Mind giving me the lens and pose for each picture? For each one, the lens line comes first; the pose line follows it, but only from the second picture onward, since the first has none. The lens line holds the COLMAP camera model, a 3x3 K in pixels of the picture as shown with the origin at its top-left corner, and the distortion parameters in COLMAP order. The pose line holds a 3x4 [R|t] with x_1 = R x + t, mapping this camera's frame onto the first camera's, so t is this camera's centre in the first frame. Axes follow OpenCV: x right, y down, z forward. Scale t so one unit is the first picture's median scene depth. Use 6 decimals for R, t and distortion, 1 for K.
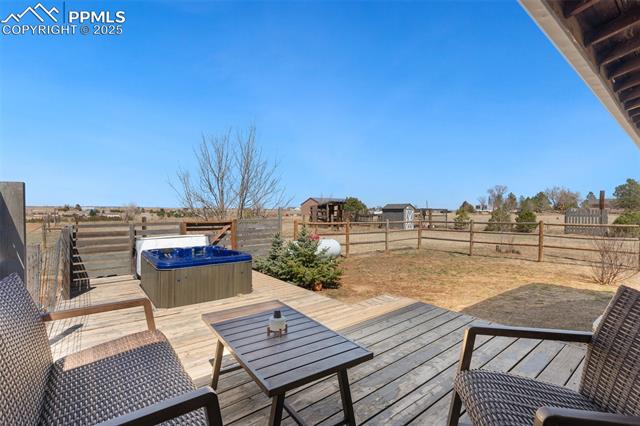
lens RADIAL K [[293.4, 0, 319.5], [0, 293.4, 212.0], [0, 0, 1]] dist [-0.002675, 0.001094]
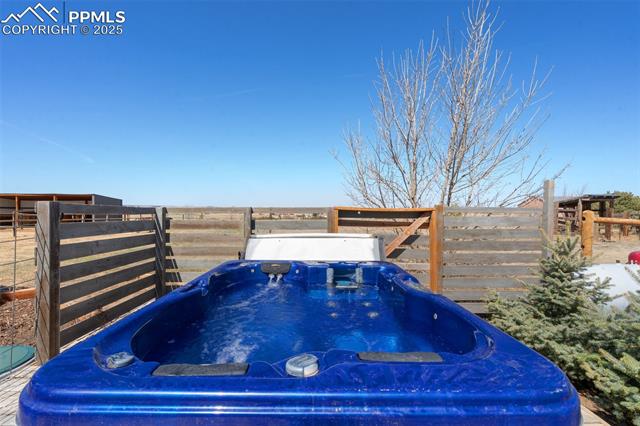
lens RADIAL K [[293.4, 0, 316.5], [0, 293.4, 211.1], [0, 0, 1]] dist [-0.002675, 0.001094]
pose [[0.788118, 0.001620, -0.615522, -0.075621], [-0.008004, 0.999939, -0.007615, 0.019276], [0.615472, 0.010928, 0.788083, 0.252006]]
